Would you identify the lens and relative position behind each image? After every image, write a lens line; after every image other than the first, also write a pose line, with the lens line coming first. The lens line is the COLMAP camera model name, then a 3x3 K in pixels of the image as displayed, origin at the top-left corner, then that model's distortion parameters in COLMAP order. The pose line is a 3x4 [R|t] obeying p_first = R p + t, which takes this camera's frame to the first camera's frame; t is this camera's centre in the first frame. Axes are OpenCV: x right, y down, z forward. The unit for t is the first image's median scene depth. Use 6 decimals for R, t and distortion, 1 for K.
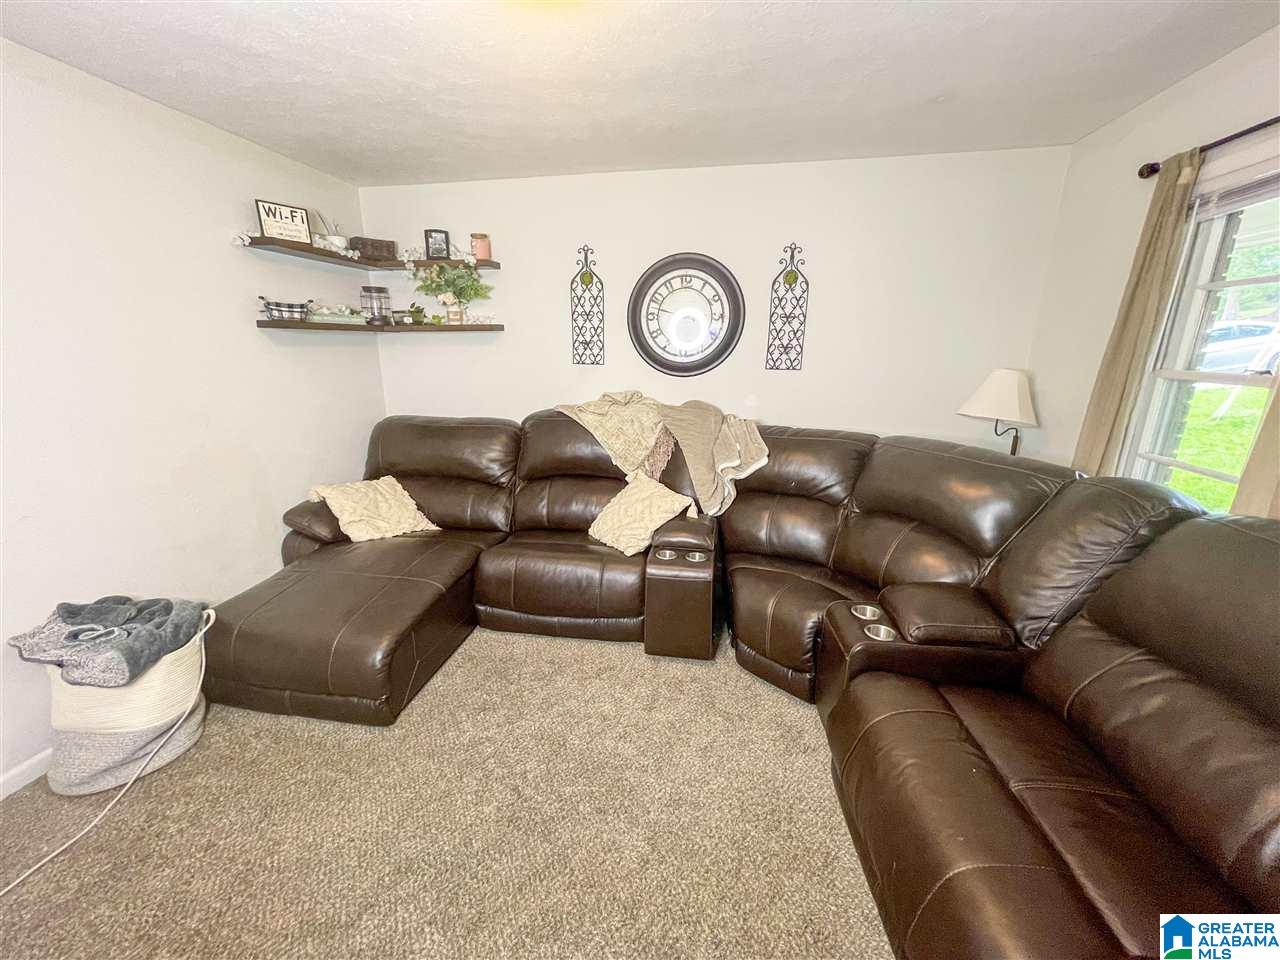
lens RADIAL K [[520.8, 0, 636.6], [0, 520.8, 484.7], [0, 0, 1]] dist [-0.004259, -0.000718]
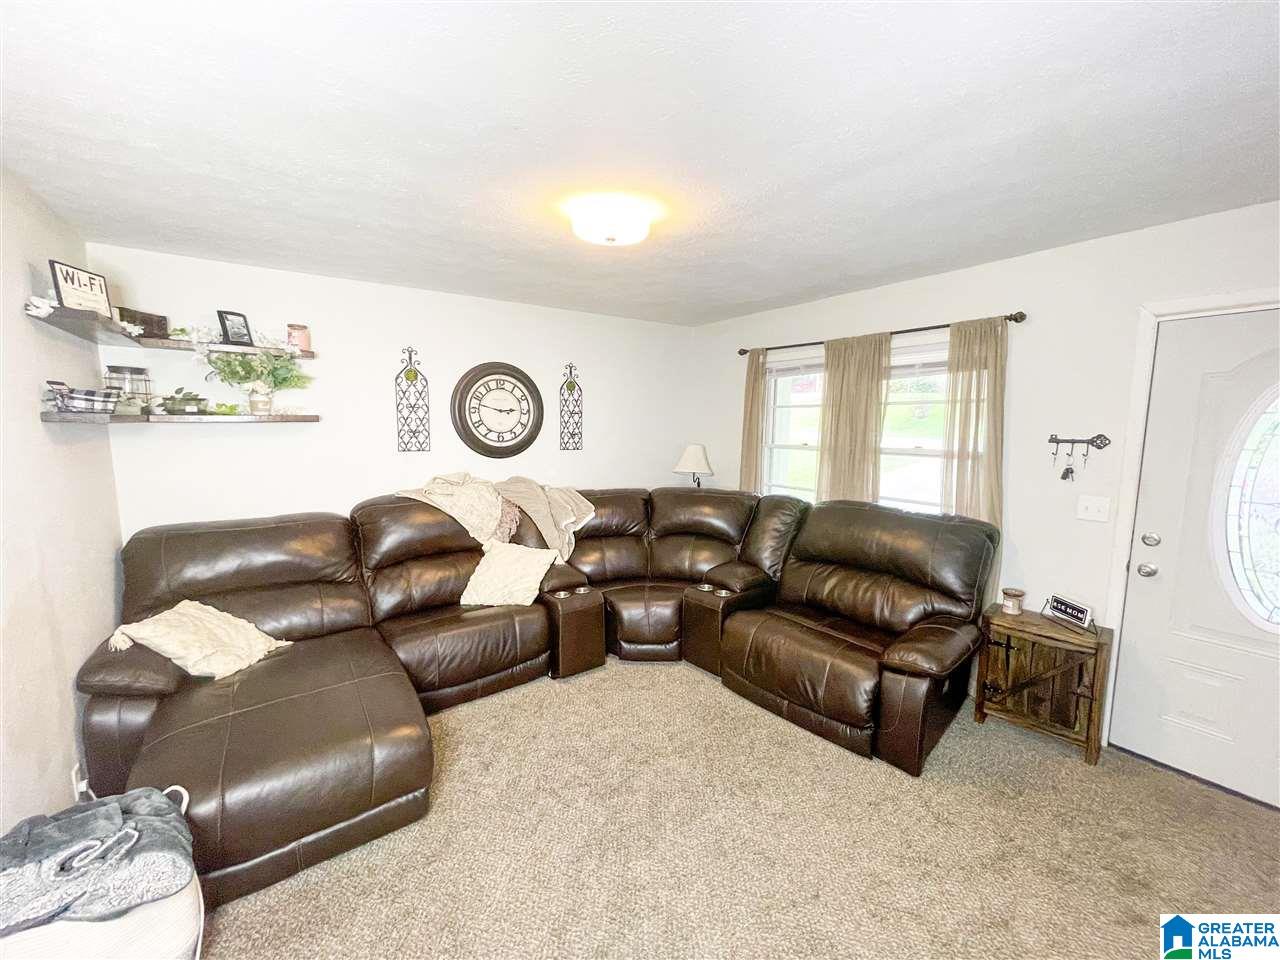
lens RADIAL K [[520.8, 0, 639.3], [0, 520.8, 479.6], [0, 0, 1]] dist [-0.004259, -0.000718]
pose [[0.691884, -0.080008, 0.717562, -0.595590], [0.183558, 0.980679, -0.067644, -0.018187], [-0.698285, 0.178516, 0.693202, -0.063007]]
